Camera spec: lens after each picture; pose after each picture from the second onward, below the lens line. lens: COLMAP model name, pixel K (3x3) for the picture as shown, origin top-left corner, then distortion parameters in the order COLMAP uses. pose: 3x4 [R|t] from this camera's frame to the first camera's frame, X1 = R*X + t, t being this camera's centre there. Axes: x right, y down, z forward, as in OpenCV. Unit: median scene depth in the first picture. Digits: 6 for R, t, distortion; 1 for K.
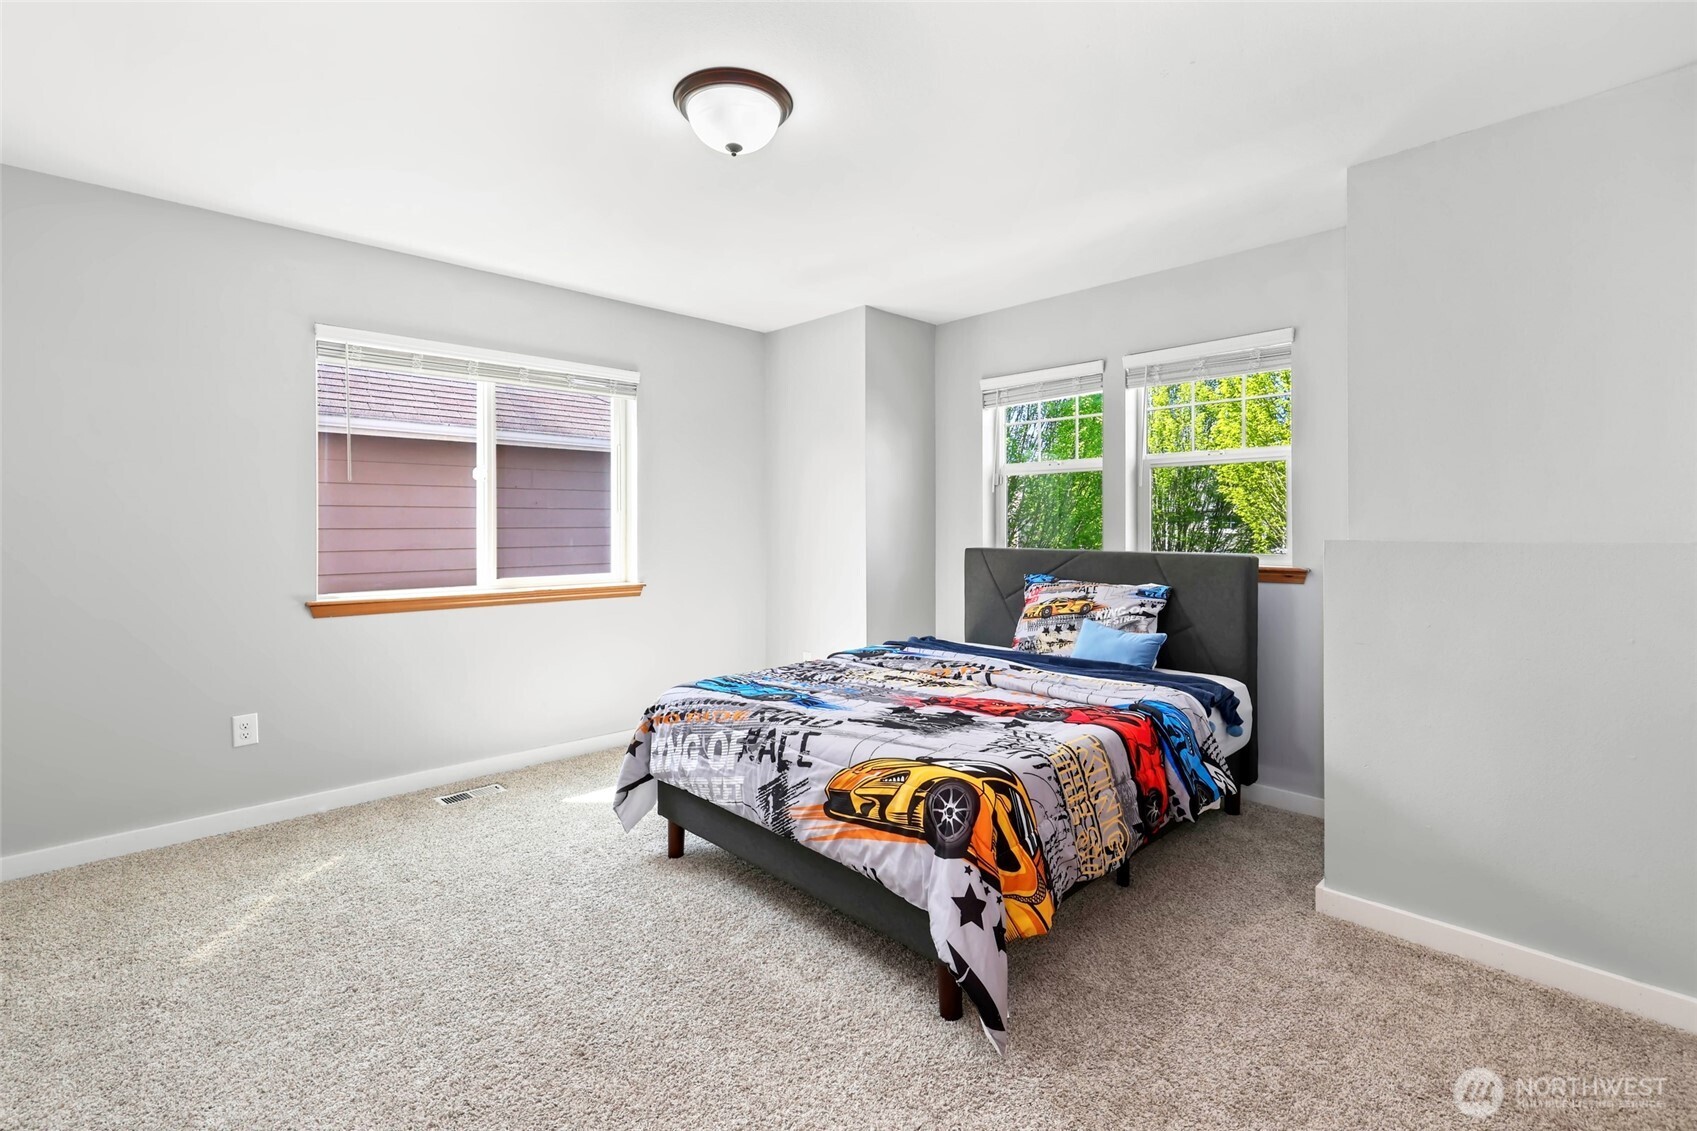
lens RADIAL K [[765.7, 0, 843.1], [0, 765.7, 532.0], [0, 0, 1]] dist [-0.000455, 0.000003]
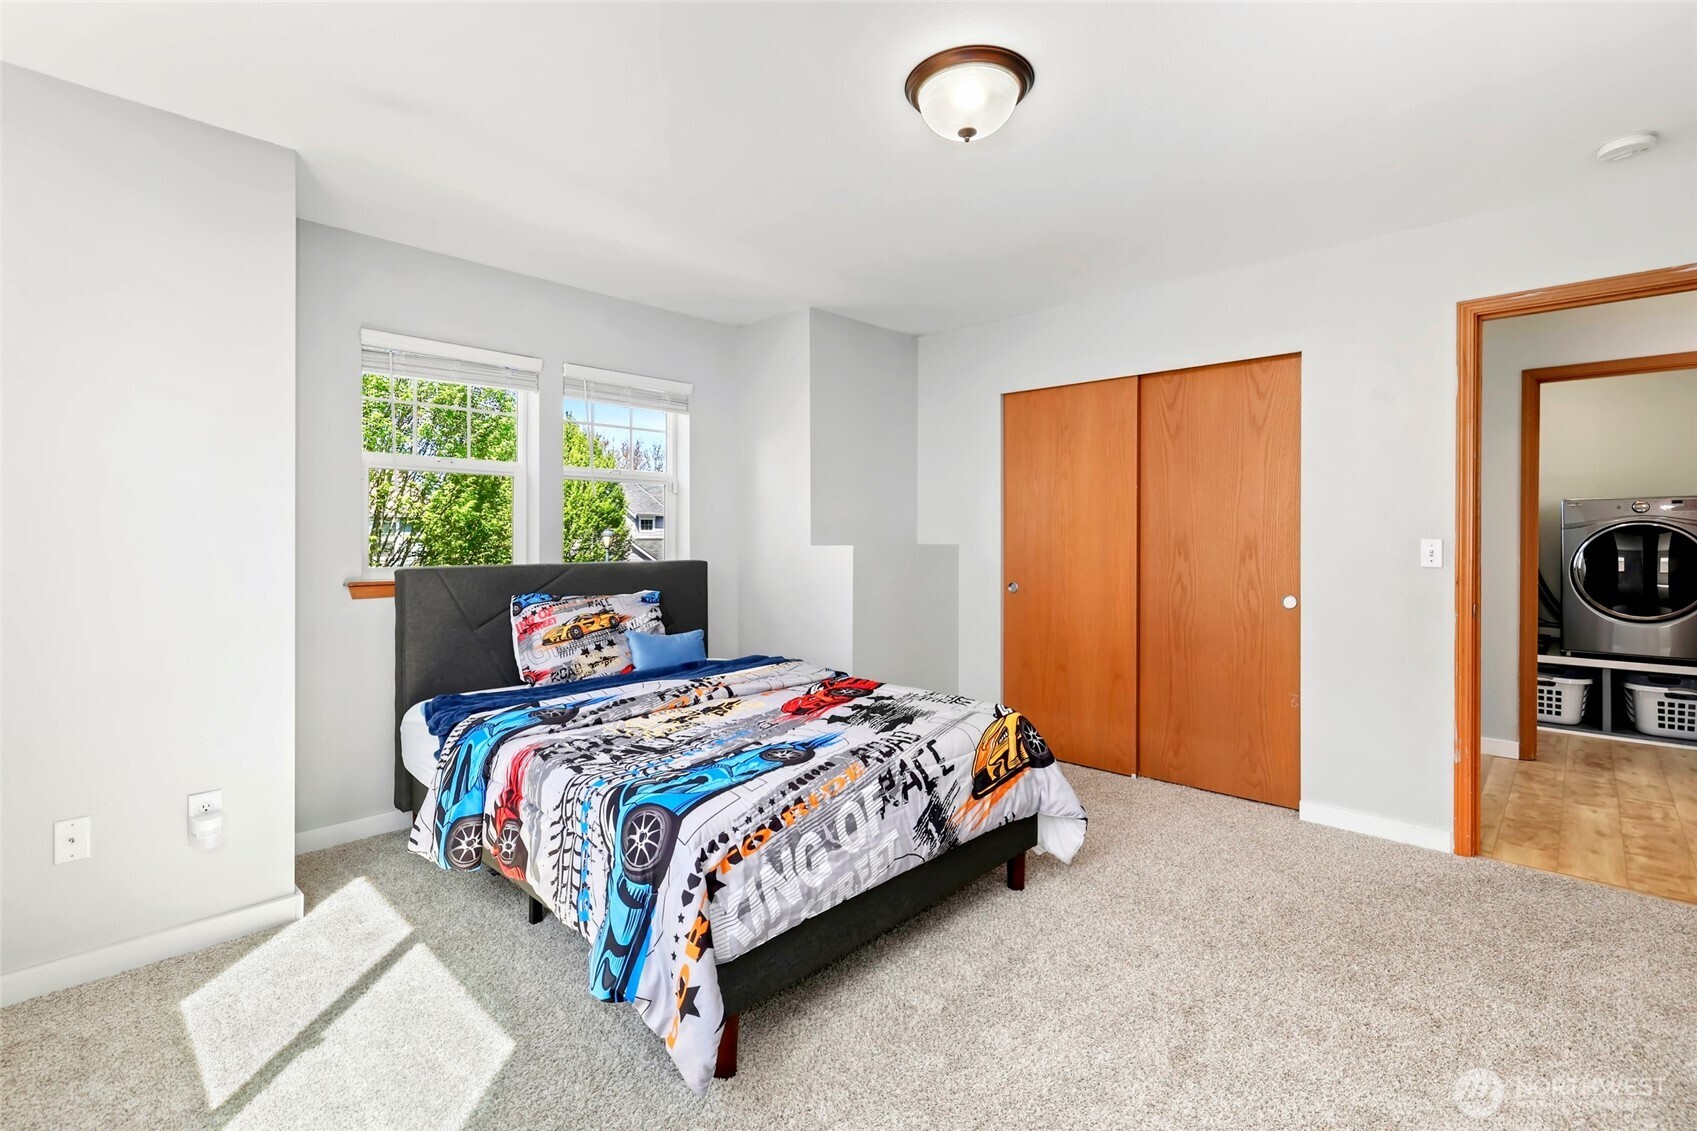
lens RADIAL K [[765.7, 0, 843.1], [0, 765.7, 532.0], [0, 0, 1]] dist [-0.000455, 0.000003]
pose [[-0.037503, 0.002997, 0.999292, -0.944599], [0.007762, 0.999966, -0.002708, -0.013885], [-0.999266, 0.007655, -0.037525, 1.034758]]
